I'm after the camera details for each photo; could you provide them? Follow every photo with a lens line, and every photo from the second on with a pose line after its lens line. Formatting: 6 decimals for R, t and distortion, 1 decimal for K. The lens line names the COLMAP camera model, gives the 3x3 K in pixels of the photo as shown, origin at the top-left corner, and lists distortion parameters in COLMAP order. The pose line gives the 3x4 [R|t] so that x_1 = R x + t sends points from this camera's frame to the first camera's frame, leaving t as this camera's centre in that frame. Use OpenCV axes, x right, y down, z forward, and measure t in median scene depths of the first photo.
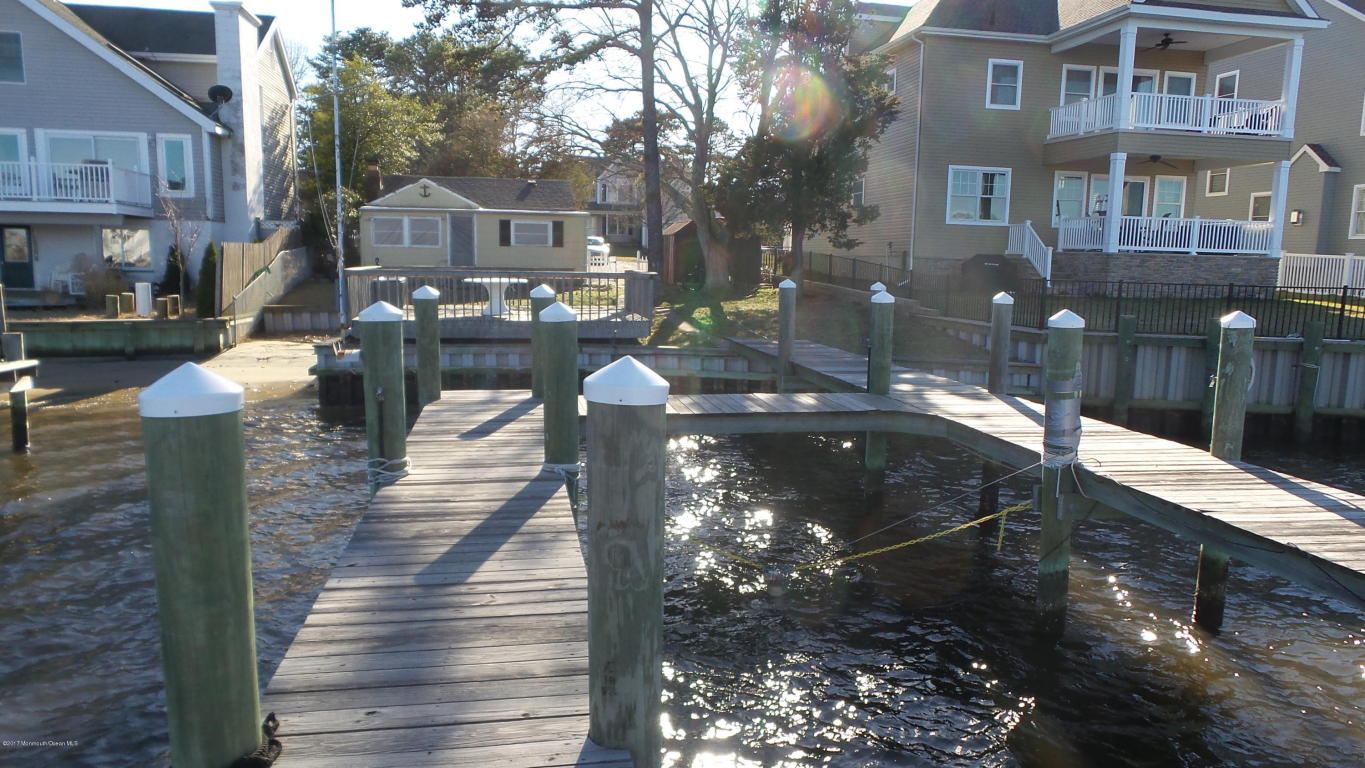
lens RADIAL K [[910.7, 0, 682.5], [0, 910.7, 384.0], [0, 0, 1]] dist [-0.068609, -0.000281]
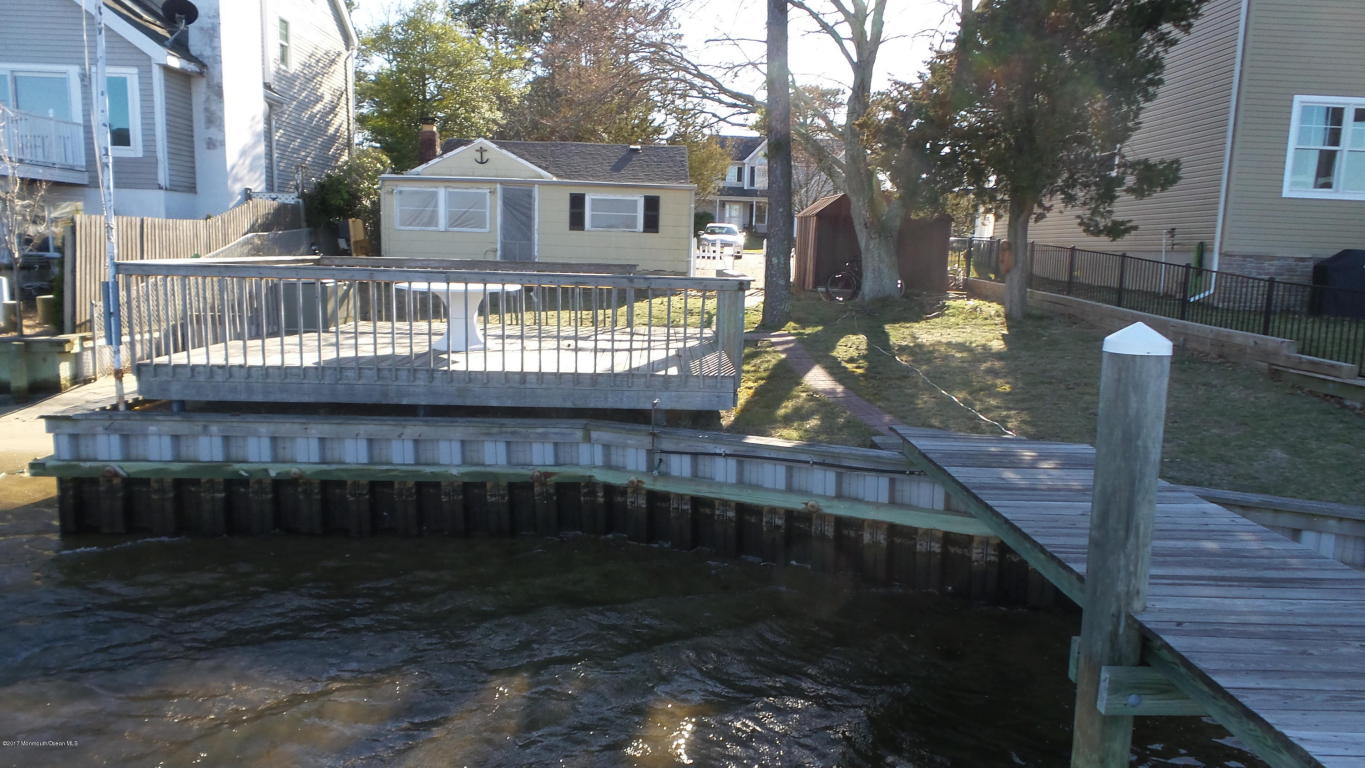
lens RADIAL K [[923.7, 0, 682.5], [0, 923.7, 384.0], [0, 0, 1]] dist [-0.033571, -0.000262]
pose [[0.985037, 0.035069, -0.168735, 0.013384], [-0.034185, 0.999382, 0.008141, -0.047013], [0.168916, -0.002251, 0.985628, 0.348997]]
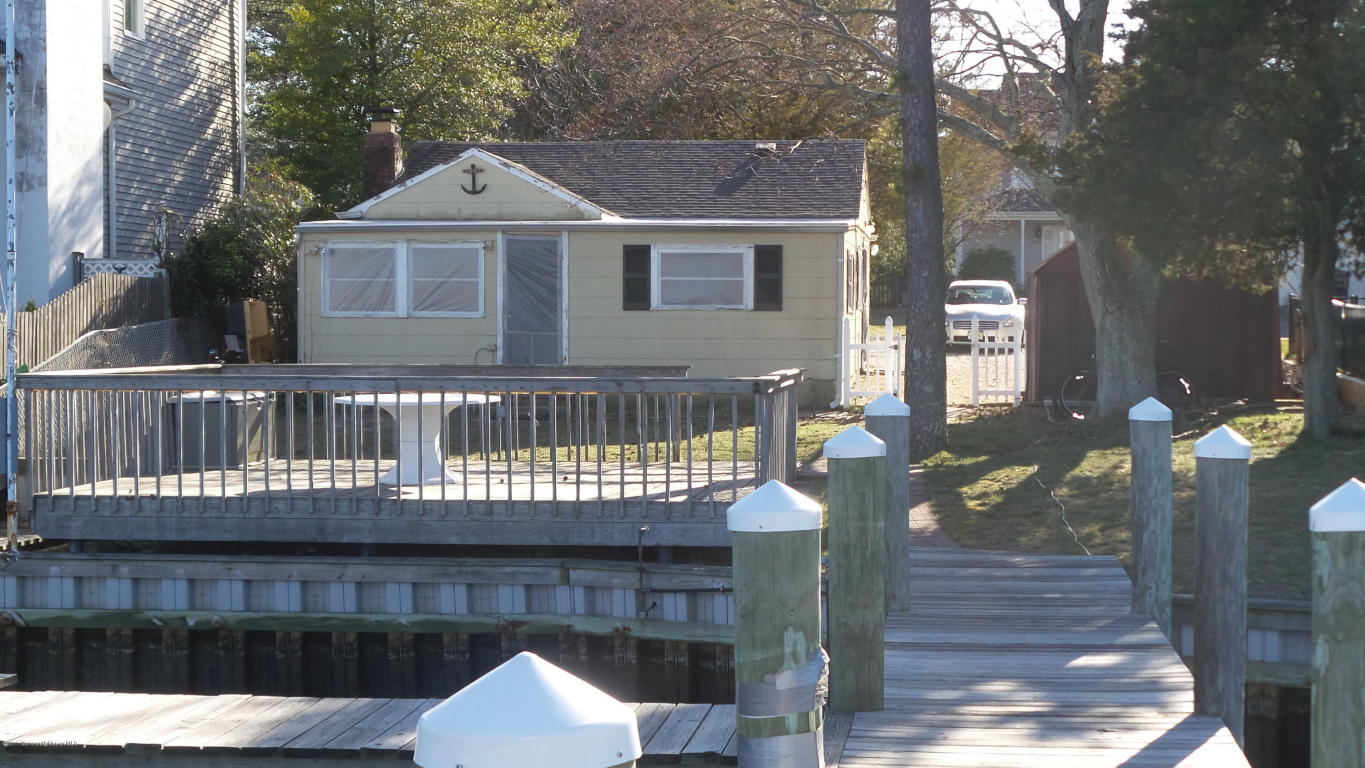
lens RADIAL K [[2354.1, 0, 682.5], [0, 2354.1, 384.0], [0, 0, 1]] dist [-0.080433, -0.059341]
pose [[0.951336, -0.009478, -0.308011, 0.164087], [-0.026315, 0.993377, -0.111846, -0.005238], [0.307031, 0.114508, 0.944786, 0.036679]]
